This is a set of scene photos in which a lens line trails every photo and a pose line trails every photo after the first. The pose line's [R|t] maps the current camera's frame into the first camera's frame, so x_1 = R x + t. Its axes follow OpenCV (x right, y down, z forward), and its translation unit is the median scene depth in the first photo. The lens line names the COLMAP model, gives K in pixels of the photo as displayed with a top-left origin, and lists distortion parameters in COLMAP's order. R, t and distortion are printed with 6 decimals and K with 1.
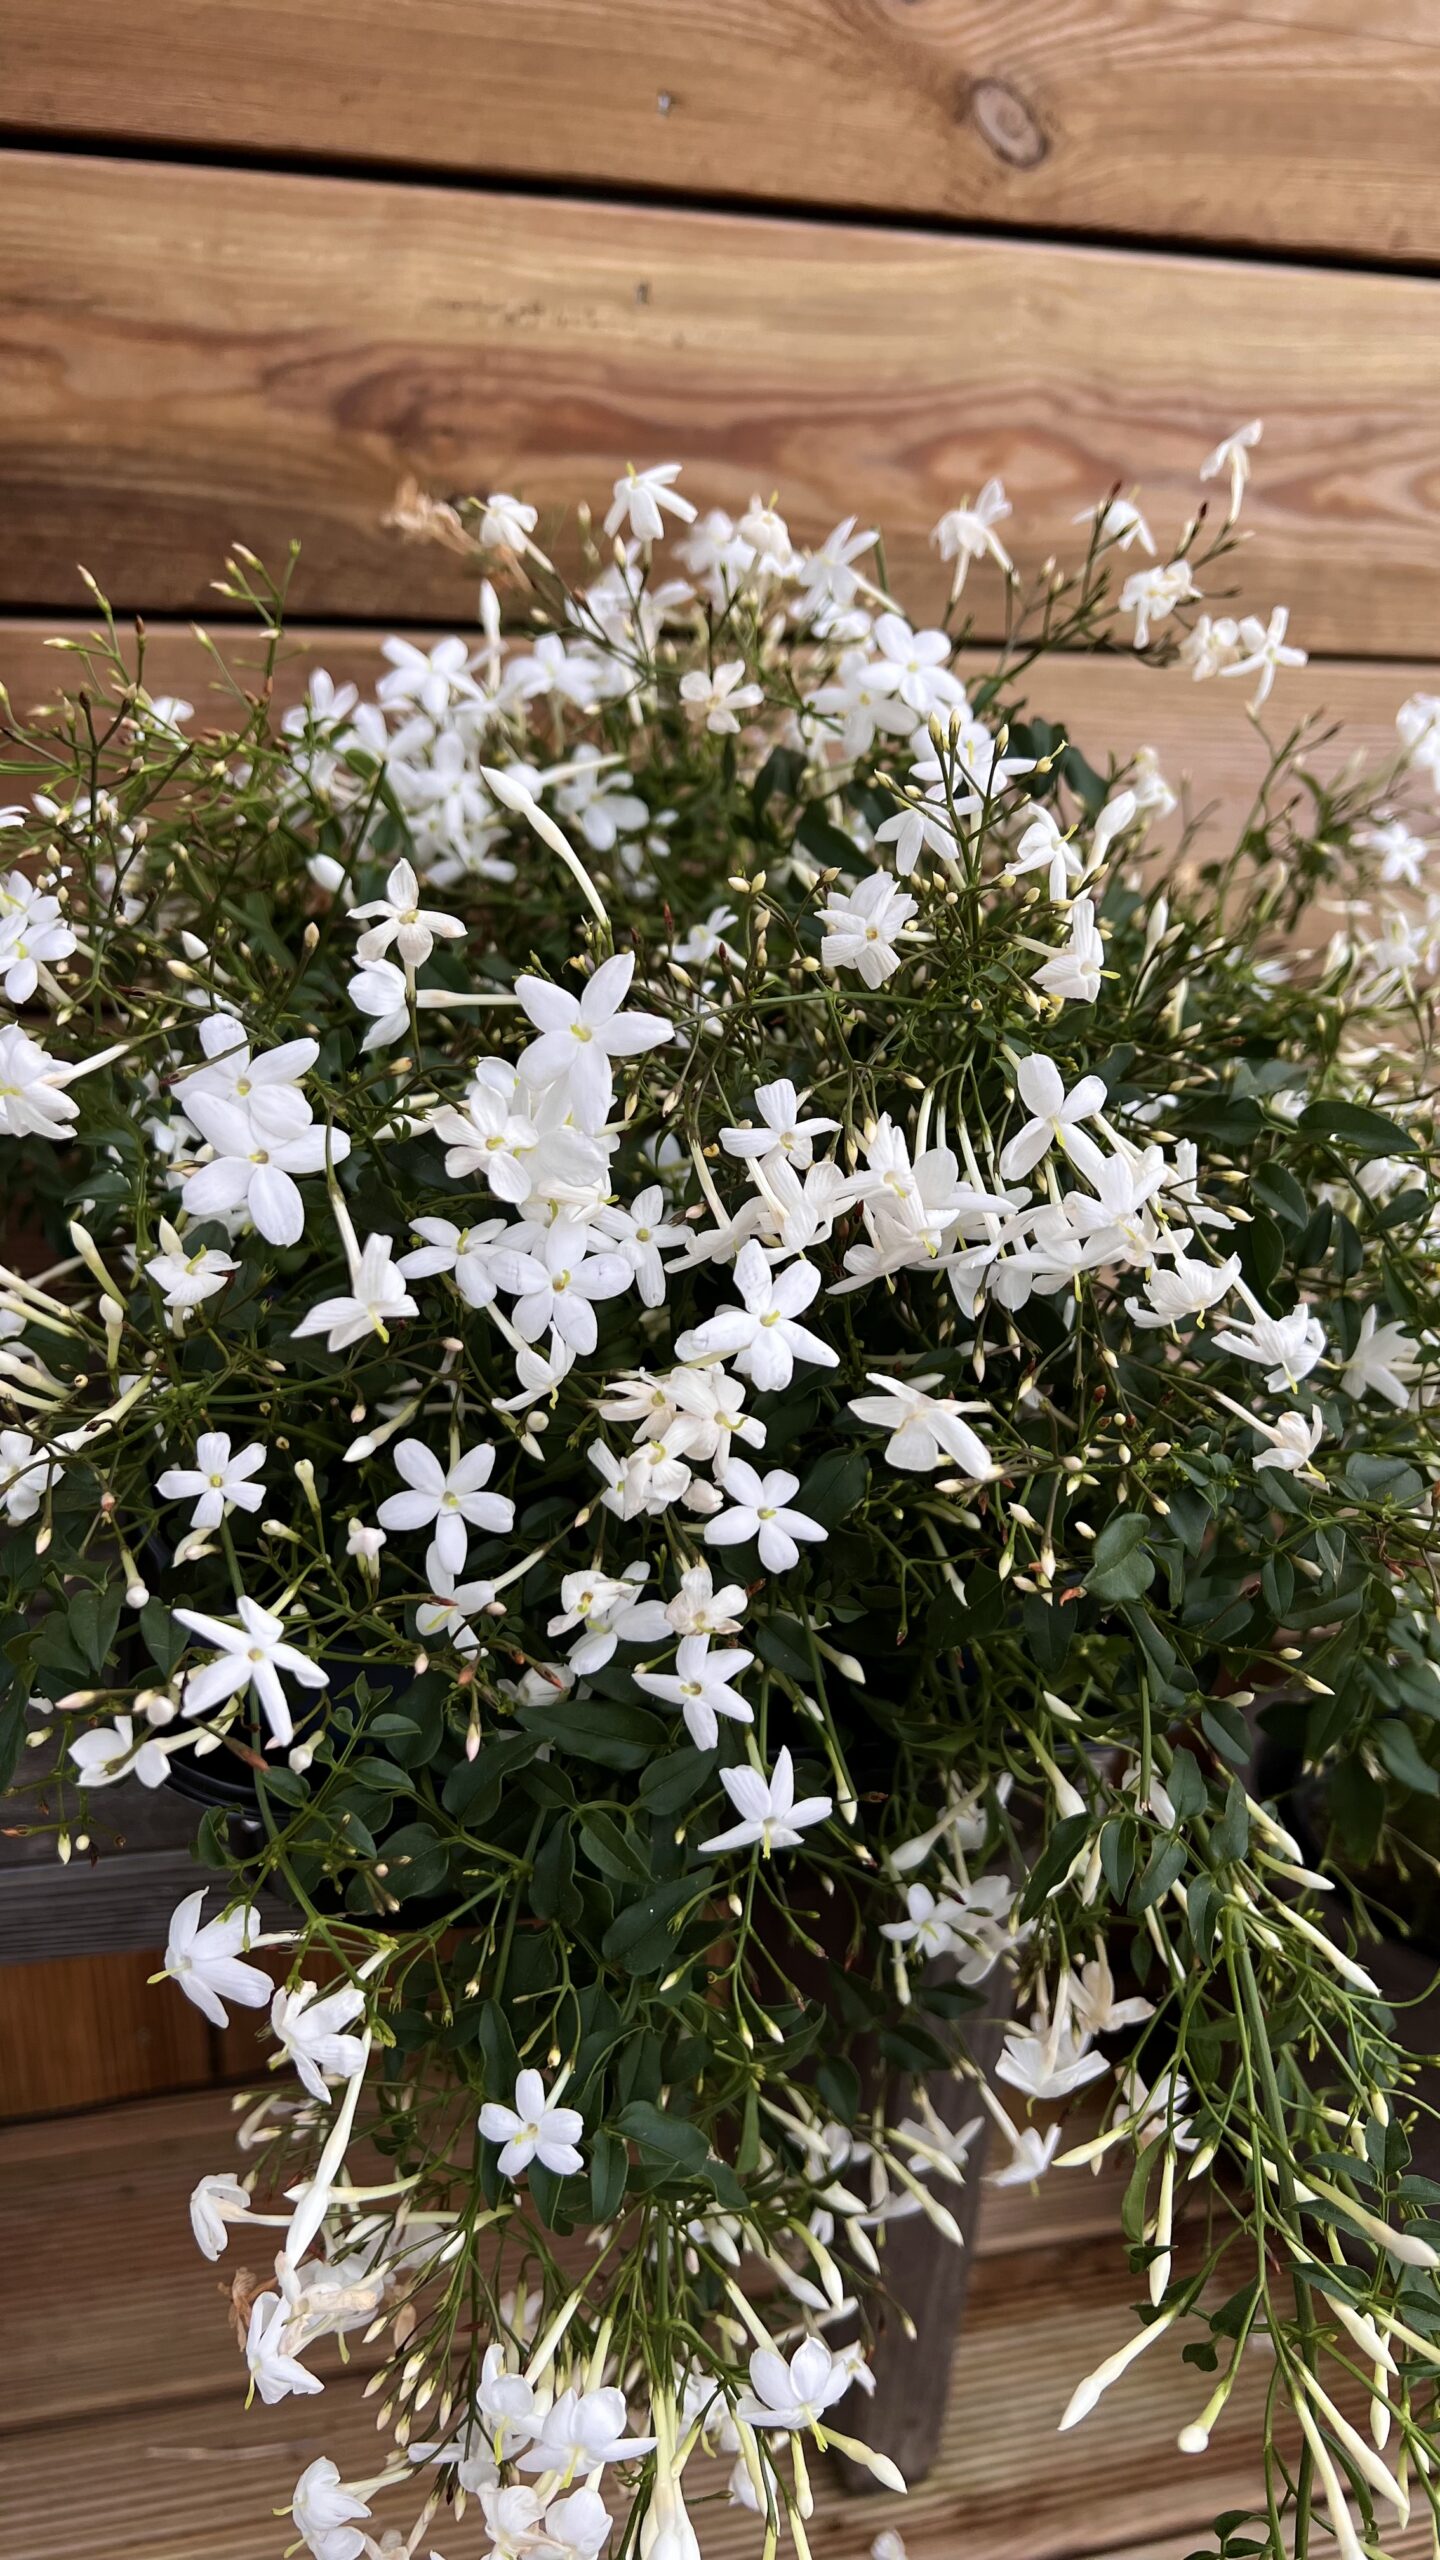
lens RADIAL K [[2013.2, 0, 715.1], [0, 2013.2, 1279.3], [0, 0, 1]] dist [0.005660, -0.004478]
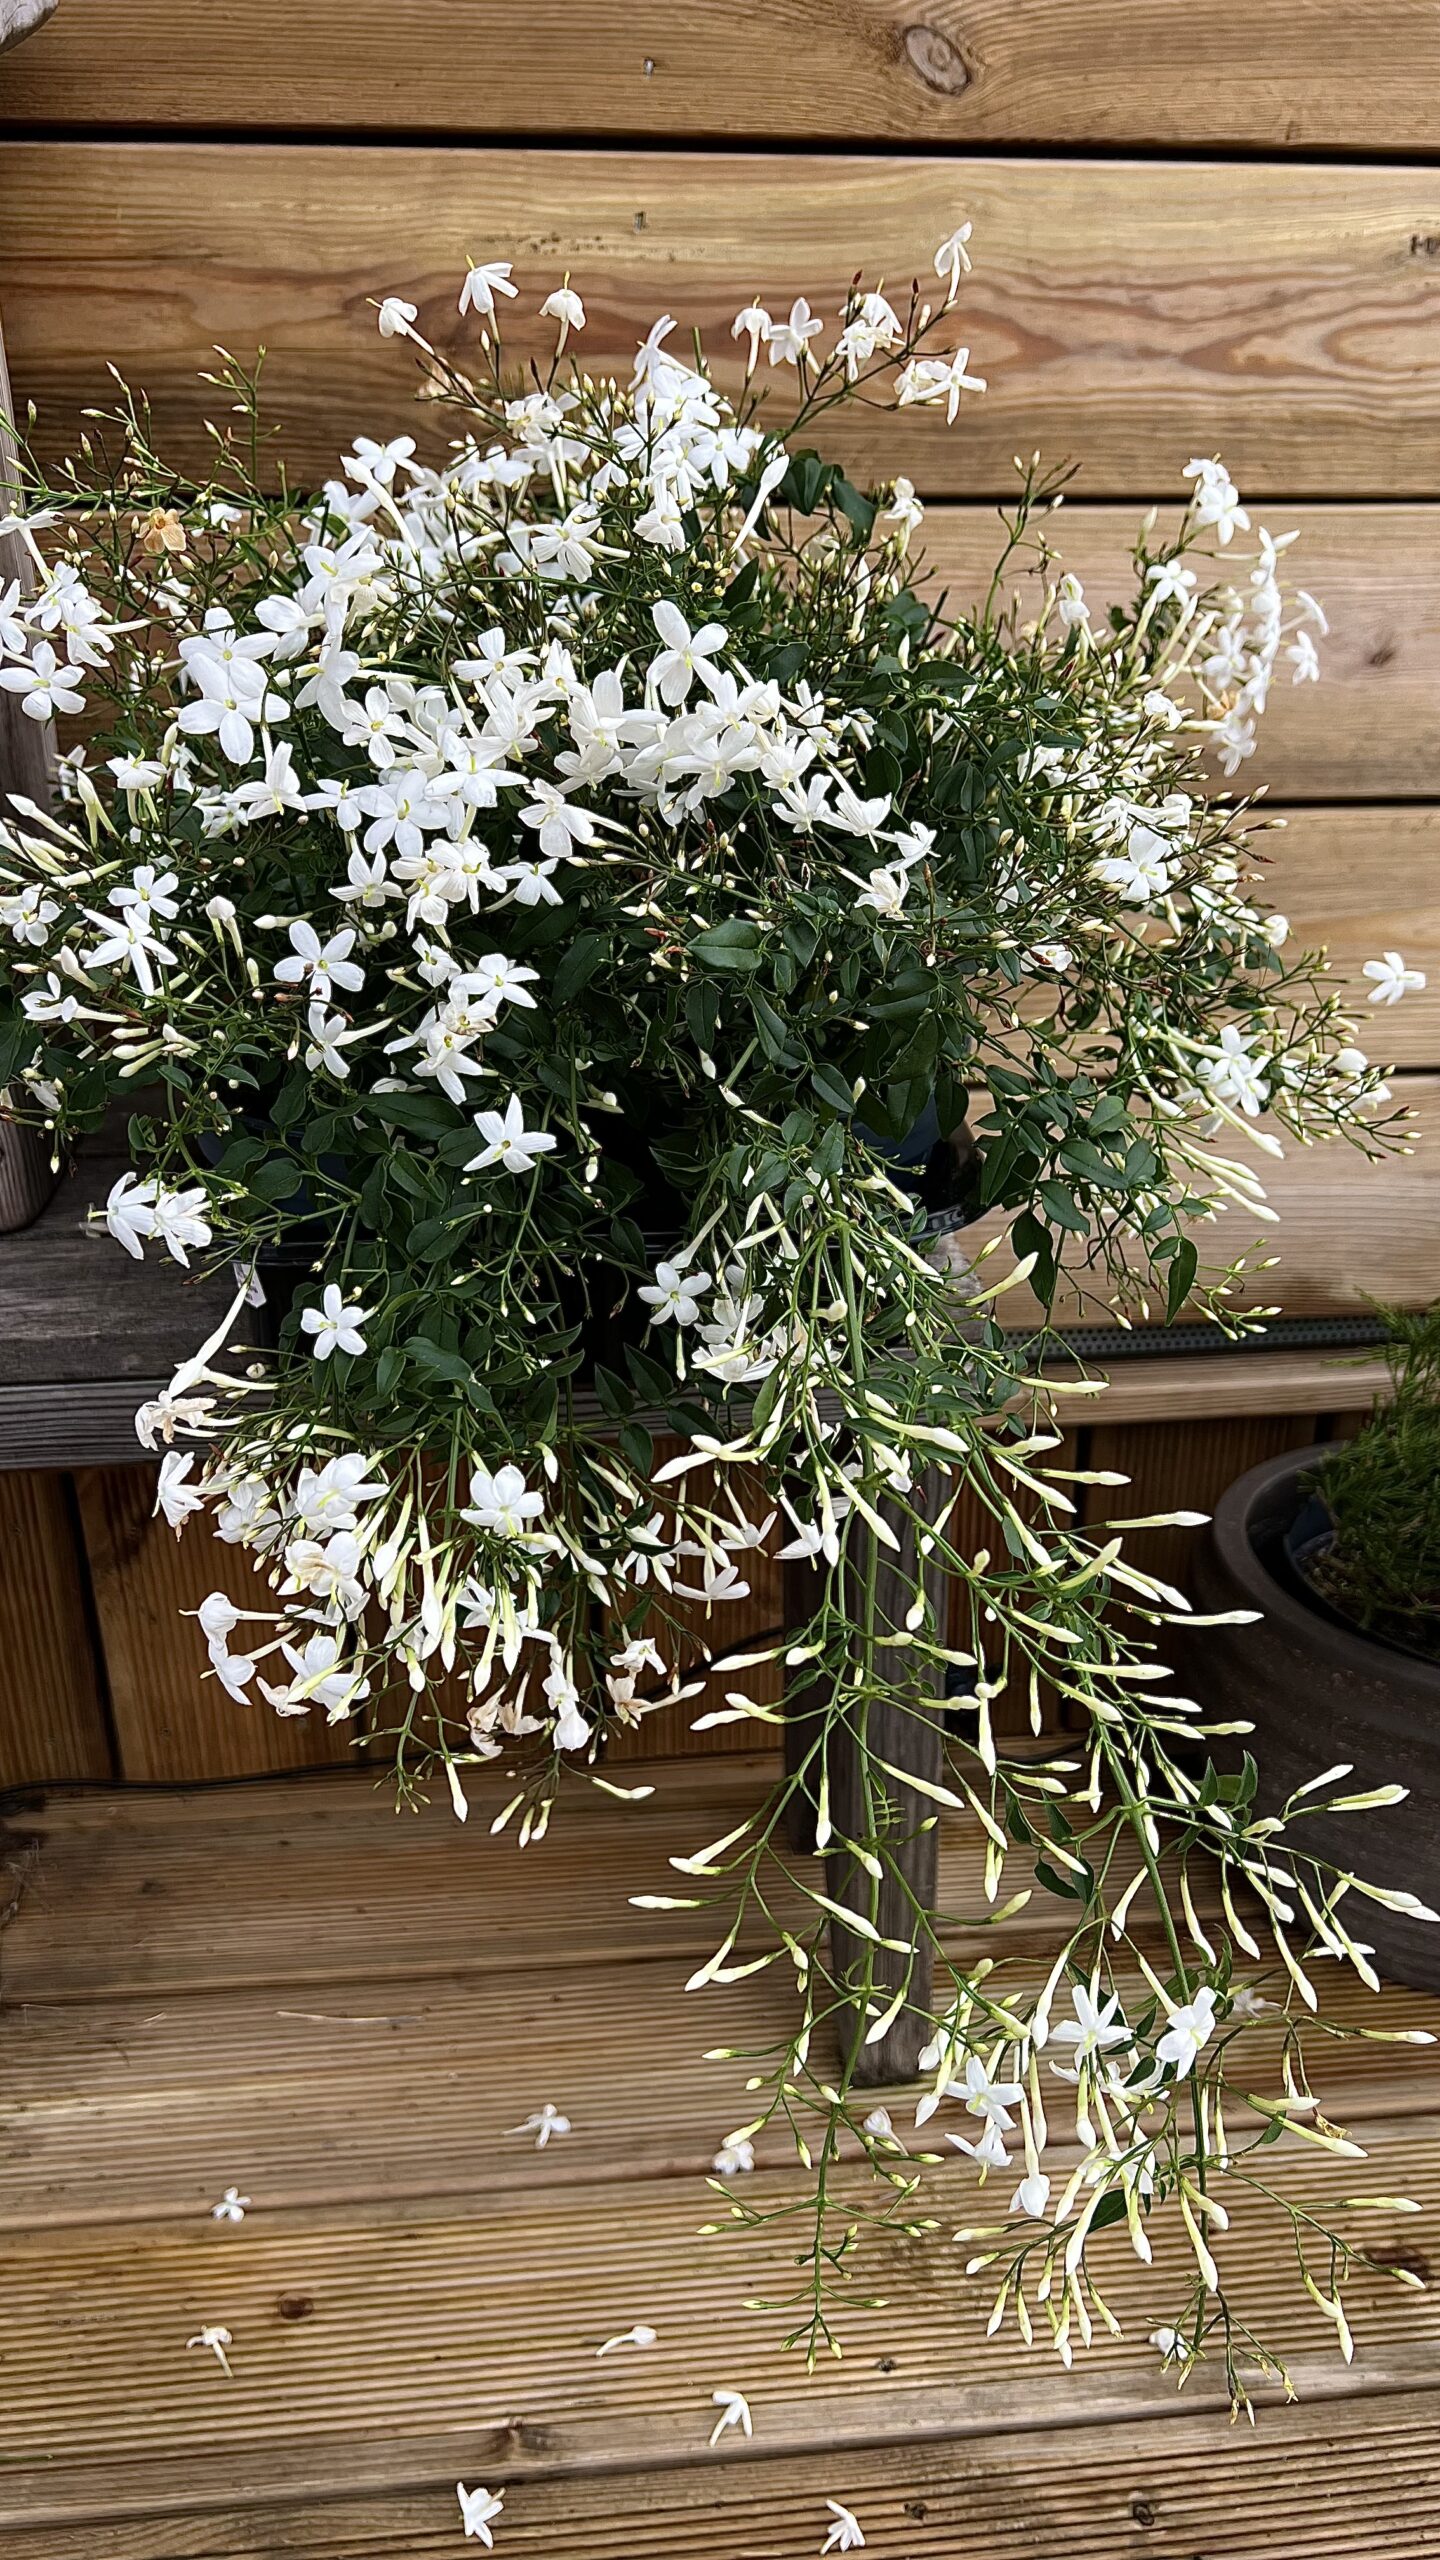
lens RADIAL K [[2013.2, 0, 725.1], [0, 2013.2, 1279.3], [0, 0, 1]] dist [0.005660, -0.004478]
pose [[0.989096, -0.003976, -0.147220, 0.201047], [0.000066, 0.999647, -0.026554, 0.204160], [0.147274, 0.026254, 0.988747, -0.214614]]
